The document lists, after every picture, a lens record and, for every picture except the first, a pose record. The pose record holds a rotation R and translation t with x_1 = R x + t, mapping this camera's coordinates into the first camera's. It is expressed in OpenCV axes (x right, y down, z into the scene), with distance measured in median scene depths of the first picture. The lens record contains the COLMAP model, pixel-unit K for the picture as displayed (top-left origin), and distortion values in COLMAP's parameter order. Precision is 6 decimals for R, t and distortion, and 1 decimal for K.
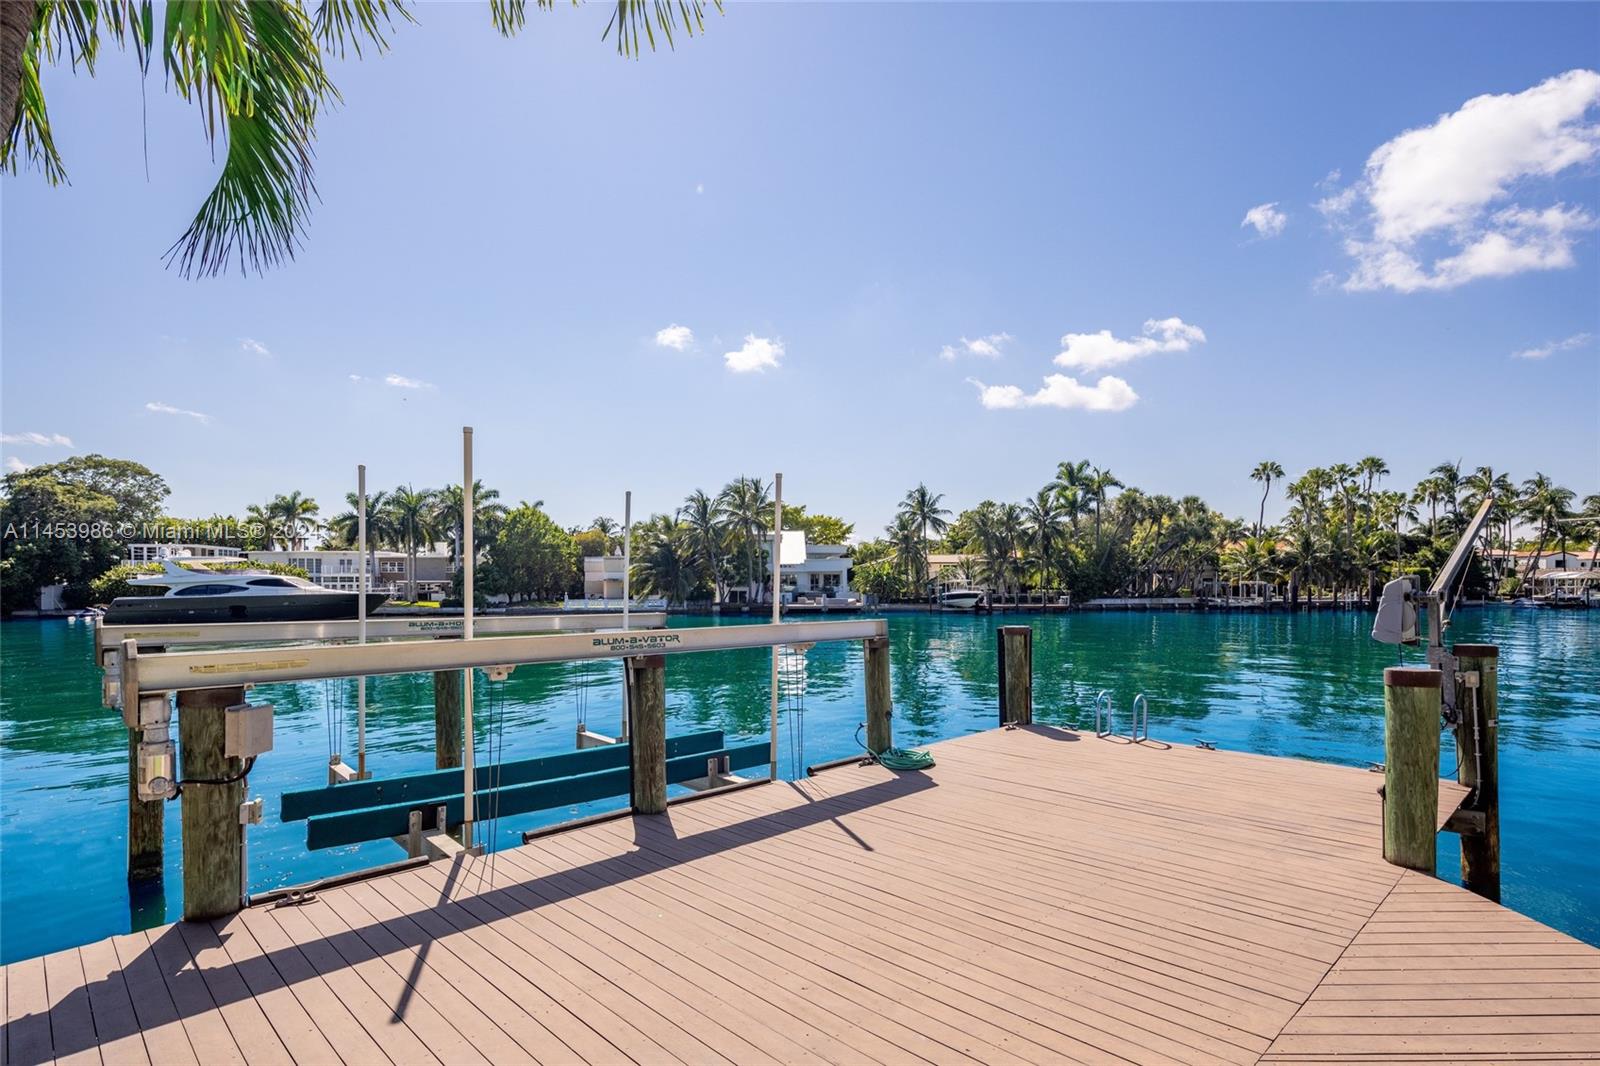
lens RADIAL K [[779.5, 0, 795.5], [0, 779.5, 543.0], [0, 0, 1]] dist [0.001244, -0.000137]
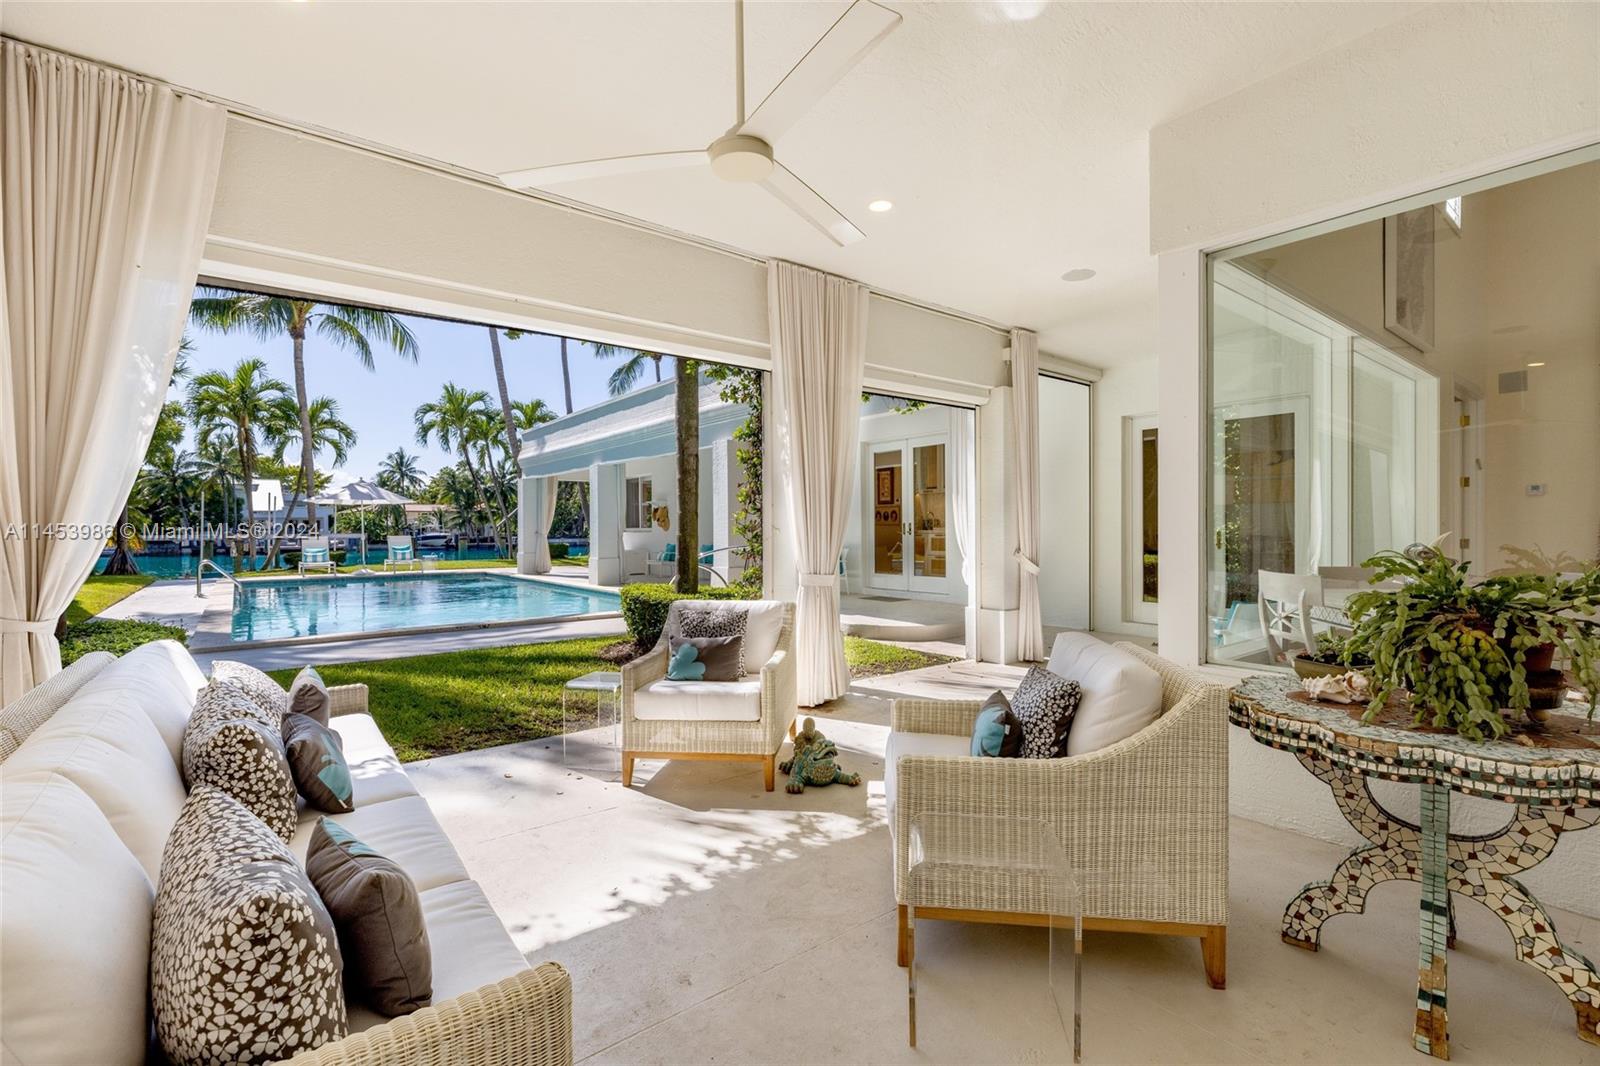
lens RADIAL K [[722.9, 0, 801.8], [0, 722.9, 531.1], [0, 0, 1]] dist [0.002235, 0.000232]
pose [[0.790944, -0.002534, 0.611884, -0.035370], [-0.030276, 0.998604, 0.043272, -0.011797], [-0.611140, -0.052751, 0.789763, -0.289122]]
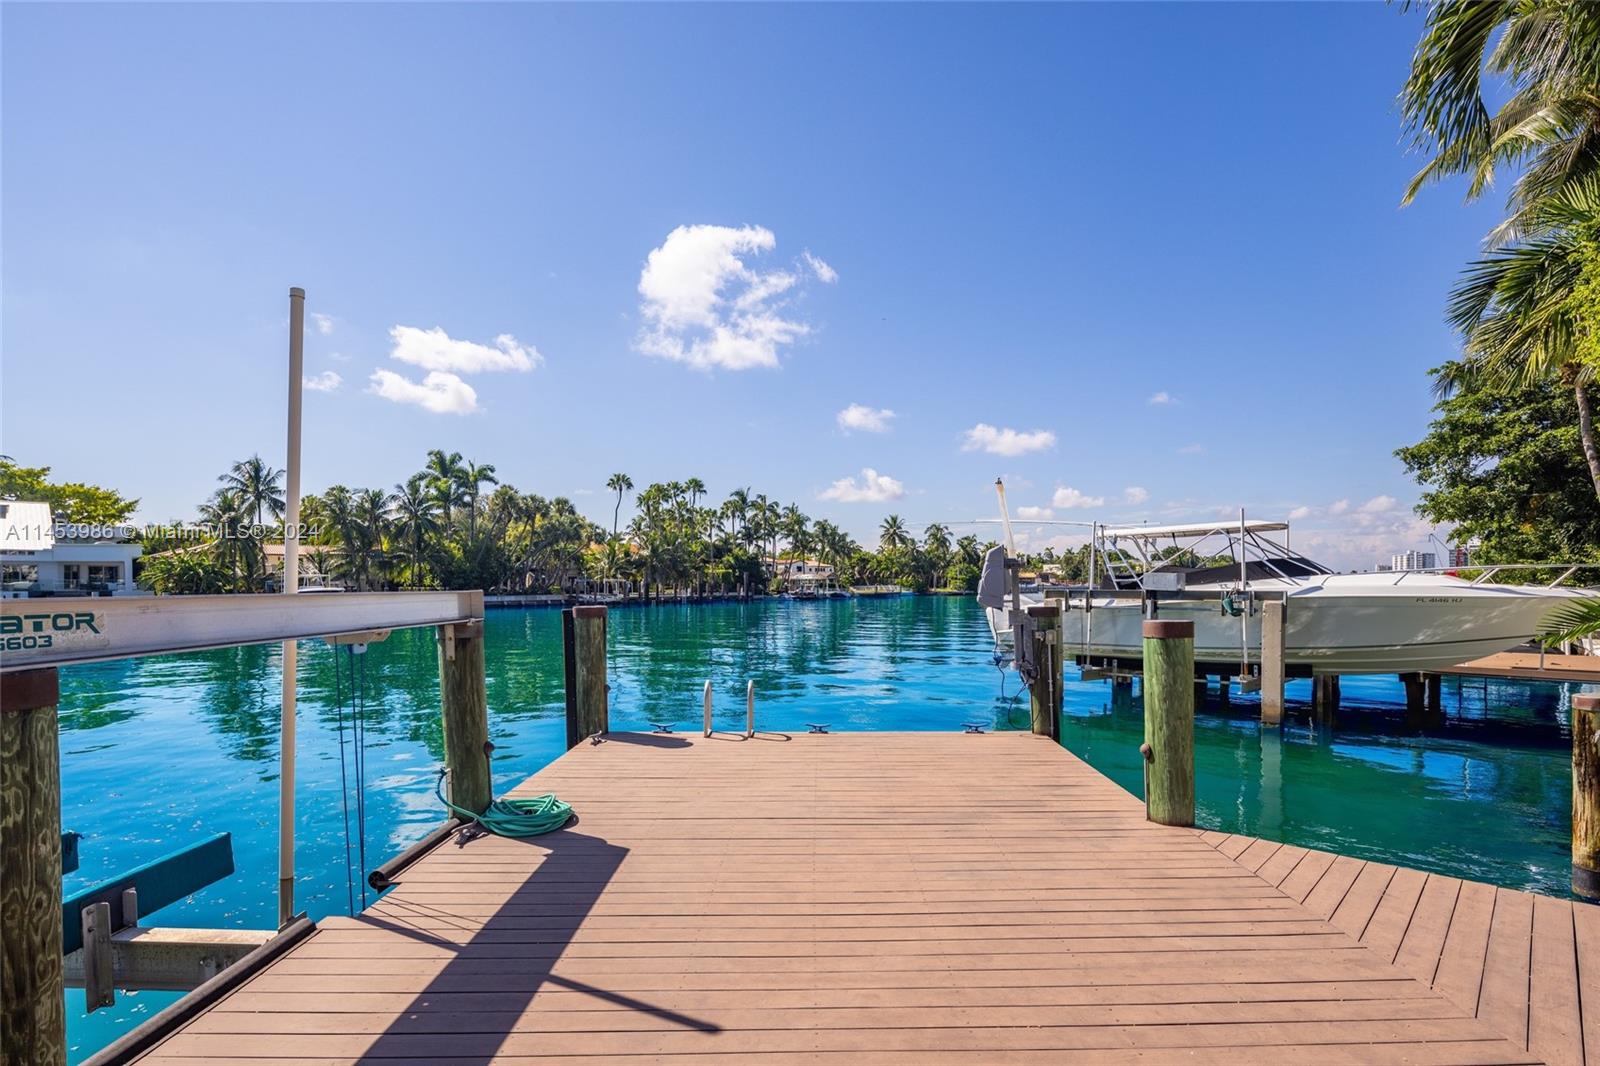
lens RADIAL K [[779.5, 0, 801.4], [0, 779.5, 588.5], [0, 0, 1]] dist [0.001244, -0.000137]
pose [[0.703839, -0.002672, 0.710354, -0.011103], [-0.038847, 0.998352, 0.042246, 0.005074], [-0.709296, -0.057329, 0.702575, 0.033358]]
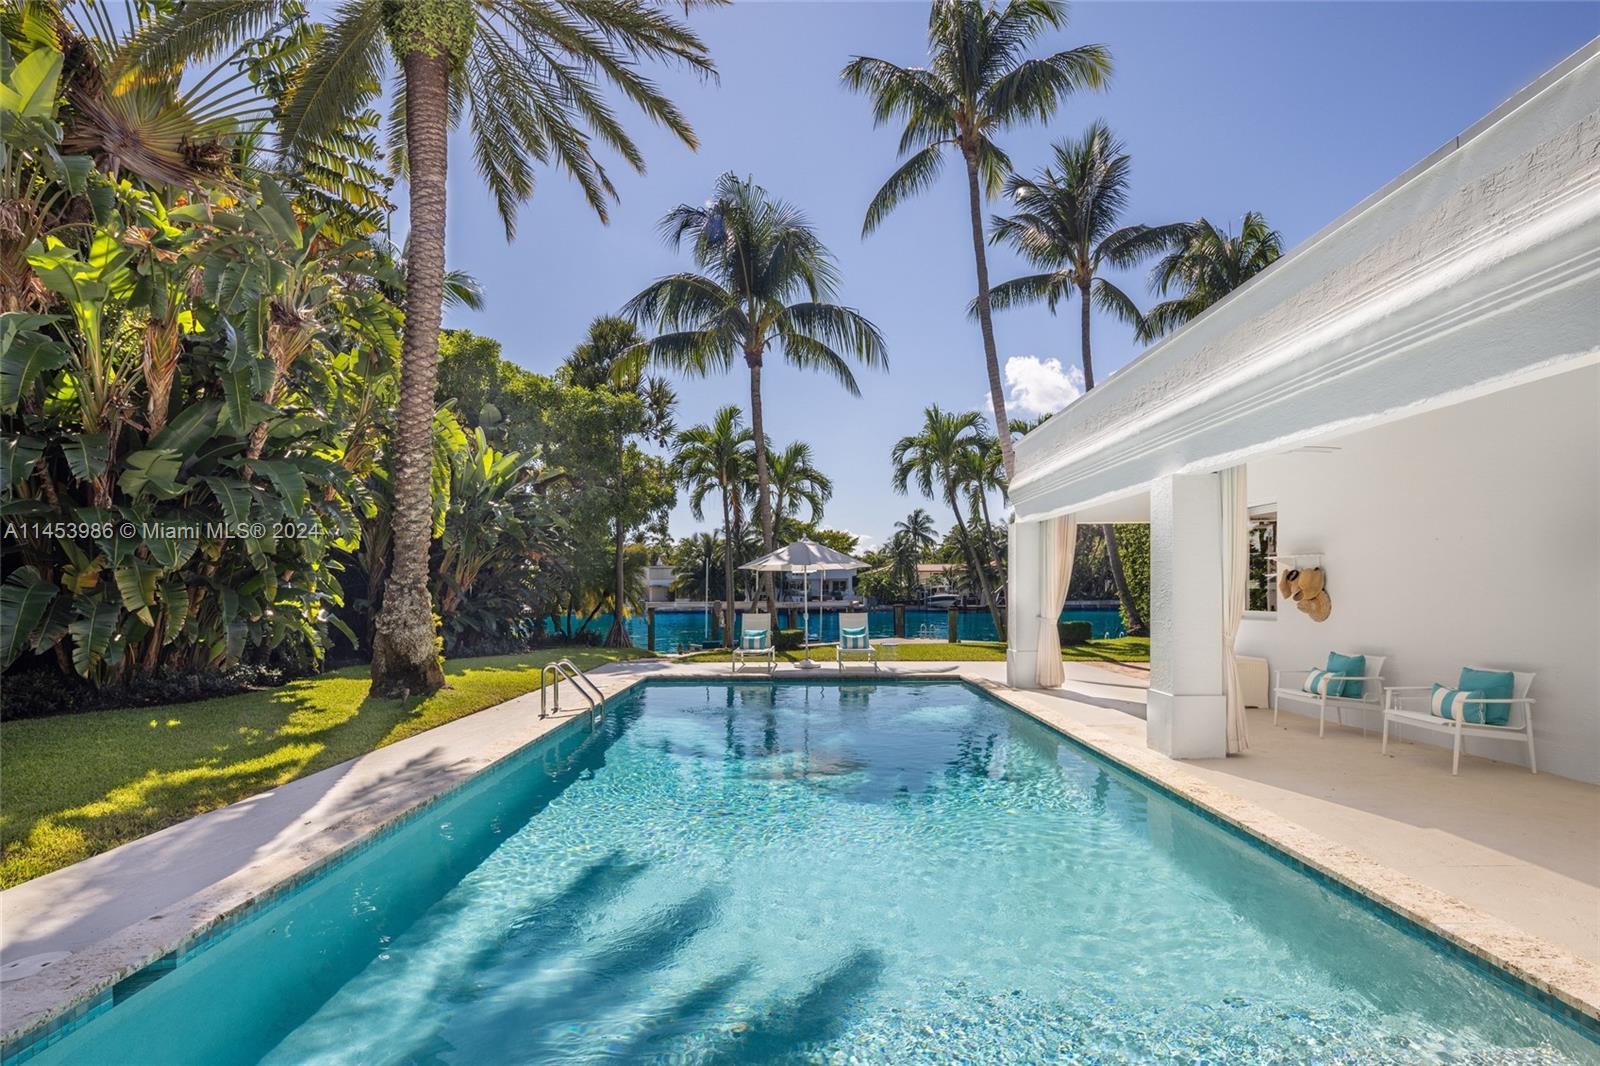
lens RADIAL K [[779.5, 0, 790.9], [0, 779.5, 594.7], [0, 0, 1]] dist [0.001244, -0.000137]
pose [[0.999876, -0.000901, -0.015693, -0.011057], [0.001838, 0.998209, 0.059787, -0.011406], [0.015611, -0.059809, 0.998088, -0.217897]]
